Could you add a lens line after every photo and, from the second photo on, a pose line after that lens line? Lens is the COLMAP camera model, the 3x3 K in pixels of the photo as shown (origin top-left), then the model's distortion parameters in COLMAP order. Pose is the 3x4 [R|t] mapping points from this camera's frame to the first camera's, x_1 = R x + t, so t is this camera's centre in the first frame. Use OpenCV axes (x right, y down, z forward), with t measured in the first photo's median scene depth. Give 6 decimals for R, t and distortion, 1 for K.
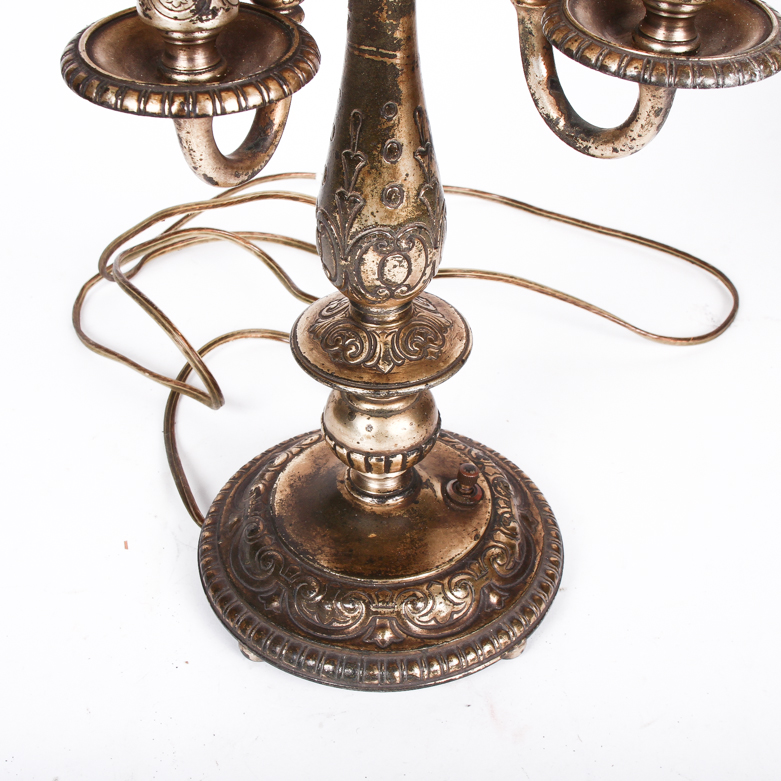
lens RADIAL K [[1332.6, 0, 390.5], [0, 1332.6, 390.5], [0, 0, 1]] dist [-0.110176, 0.095906]
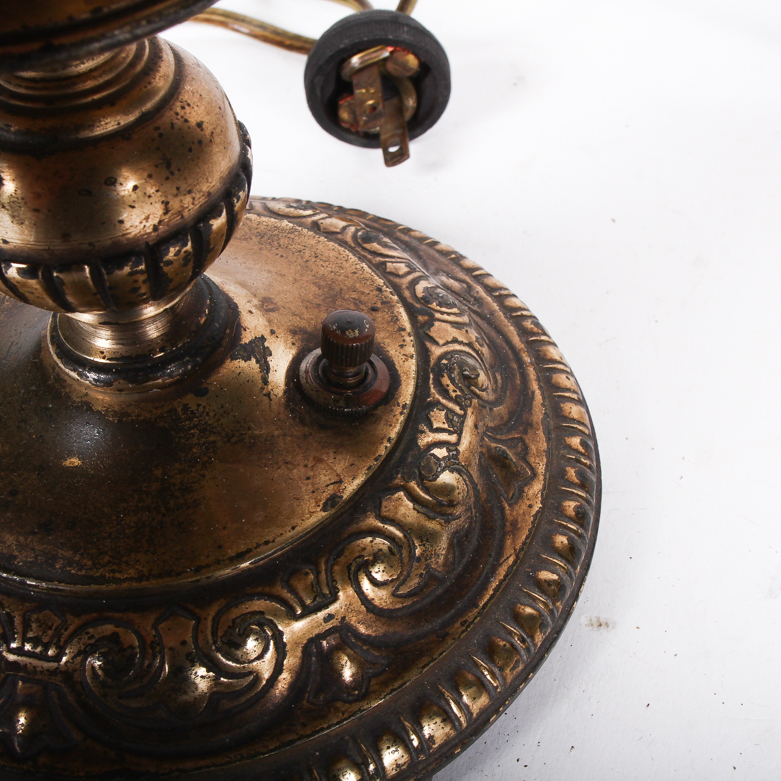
lens RADIAL K [[1352.8, 0, 390.5], [0, 1352.8, 390.5], [0, 0, 1]] dist [-0.108841, 0.134926]
pose [[0.965180, 0.123701, -0.230488, 0.186624], [-0.092046, 0.985375, 0.143398, 0.022914], [0.244856, -0.117190, 0.962451, 0.701702]]
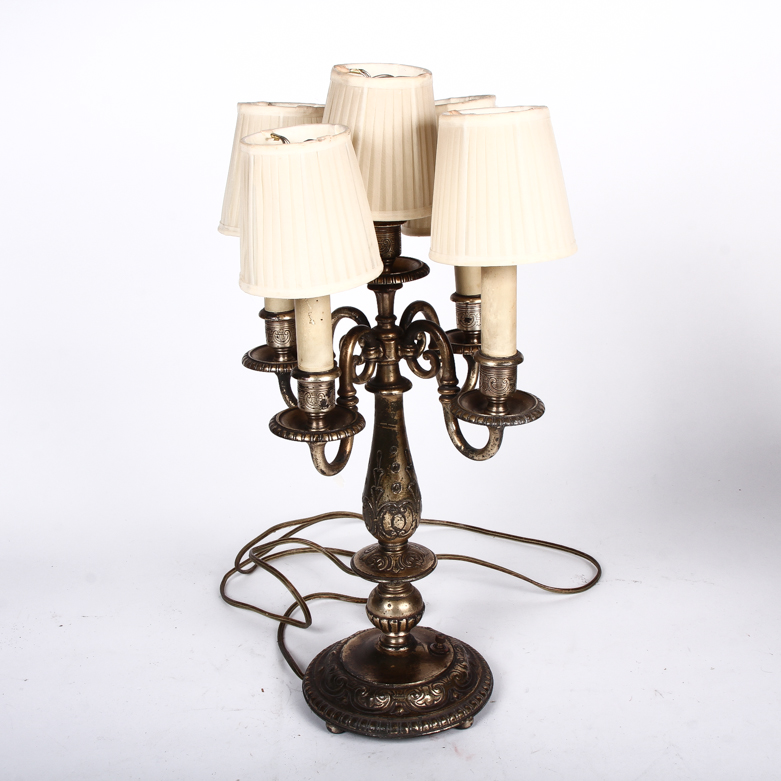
lens RADIAL K [[1332.6, 0, 390.5], [0, 1332.6, 390.5], [0, 0, 1]] dist [-0.110176, 0.095906]
pose [[0.999369, -0.033965, -0.010405, 0.019360], [0.028818, 0.946445, -0.321576, 0.391806], [0.020770, 0.321073, 0.946827, -1.107033]]
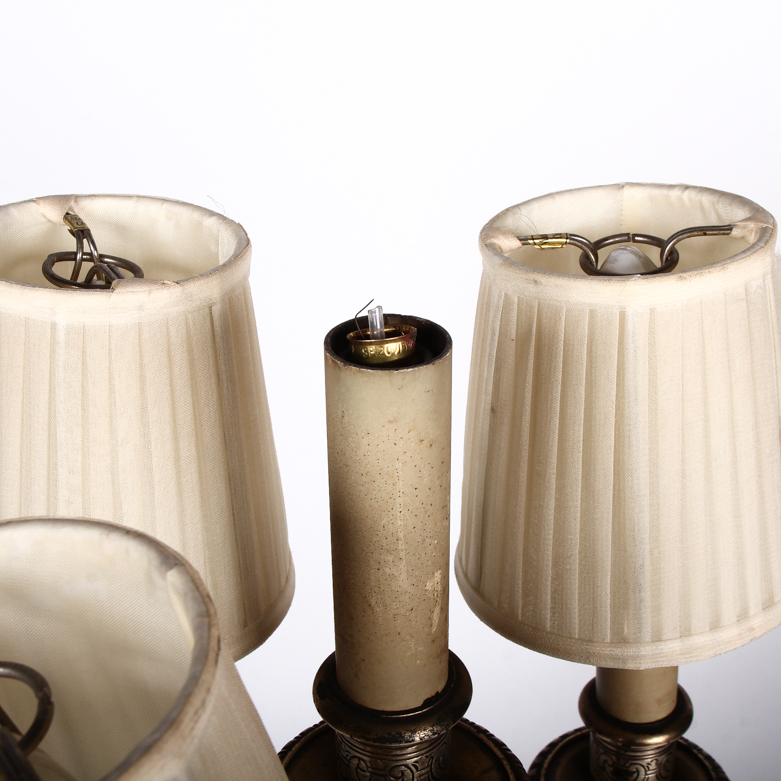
lens RADIAL K [[1352.8, 0, 390.5], [0, 1352.8, 390.5], [0, 0, 1]] dist [-0.108841, 0.134926]
pose [[0.998386, 0.010943, -0.055737, 0.027584], [-0.018649, 0.990020, -0.139686, -0.532674], [0.053652, 0.140500, 0.988626, 0.068242]]
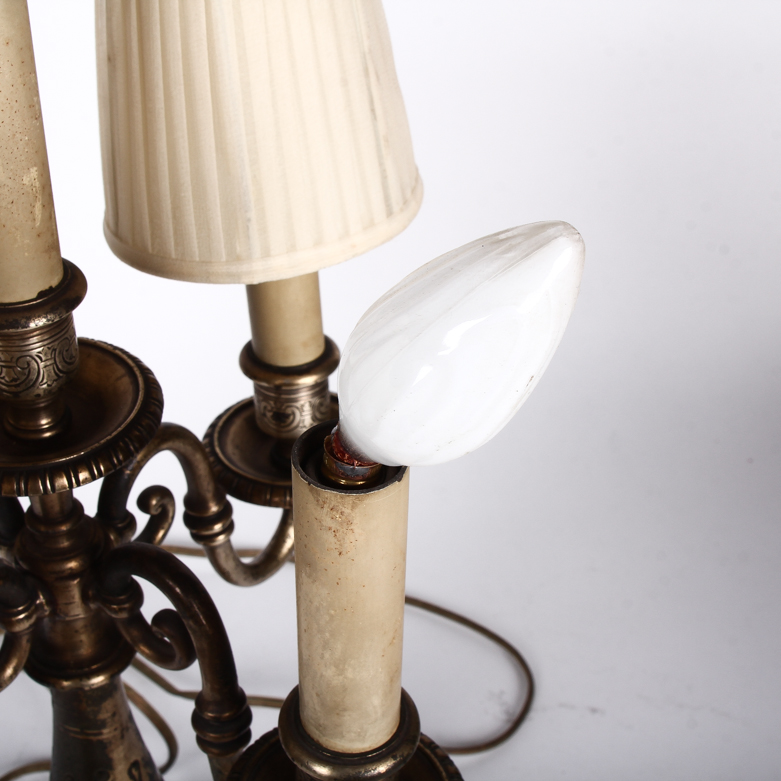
lens RADIAL K [[1352.8, 0, 390.5], [0, 1352.8, 390.5], [0, 0, 1]] dist [-0.108841, 0.134926]
pose [[0.995778, -0.045953, 0.079466, 0.129494], [0.047952, 0.998575, -0.023423, -0.409189], [-0.078276, 0.027135, 0.996562, -0.007977]]
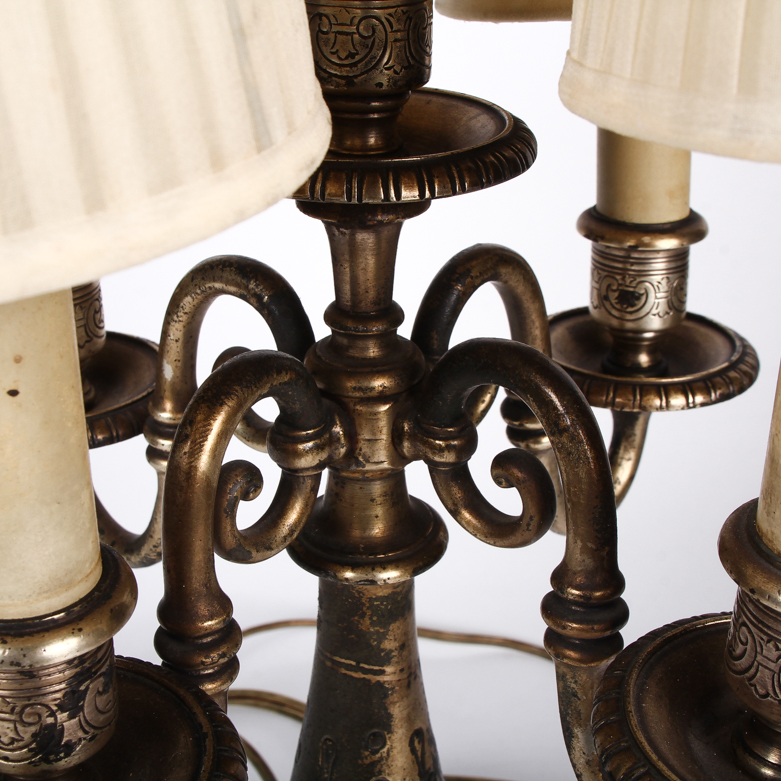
lens RADIAL K [[1352.8, 0, 390.5], [0, 1352.8, 390.5], [0, 0, 1]] dist [-0.108841, 0.134926]
pose [[0.999259, 0.013875, -0.035893, 0.027031], [-0.020954, 0.978516, -0.205104, -0.218626], [0.032276, 0.205704, 0.978082, 0.232200]]
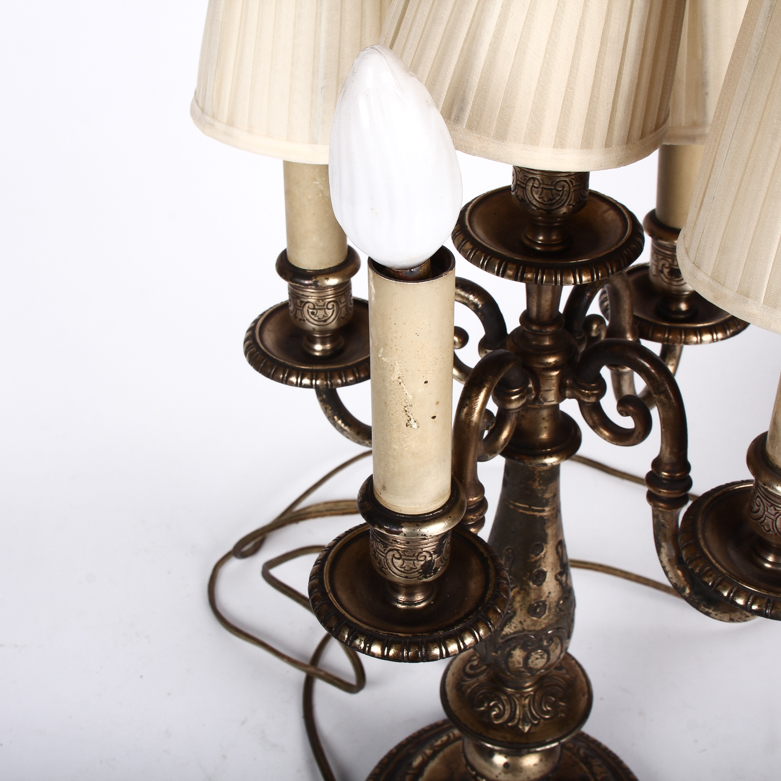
lens RADIAL K [[1352.8, 0, 390.5], [0, 1352.8, 390.5], [0, 0, 1]] dist [-0.108841, 0.134926]
pose [[0.999850, -0.016388, -0.005523, -0.112510], [0.016208, 0.999382, -0.031197, -0.283526], [0.006031, 0.031103, 0.999498, -0.222009]]
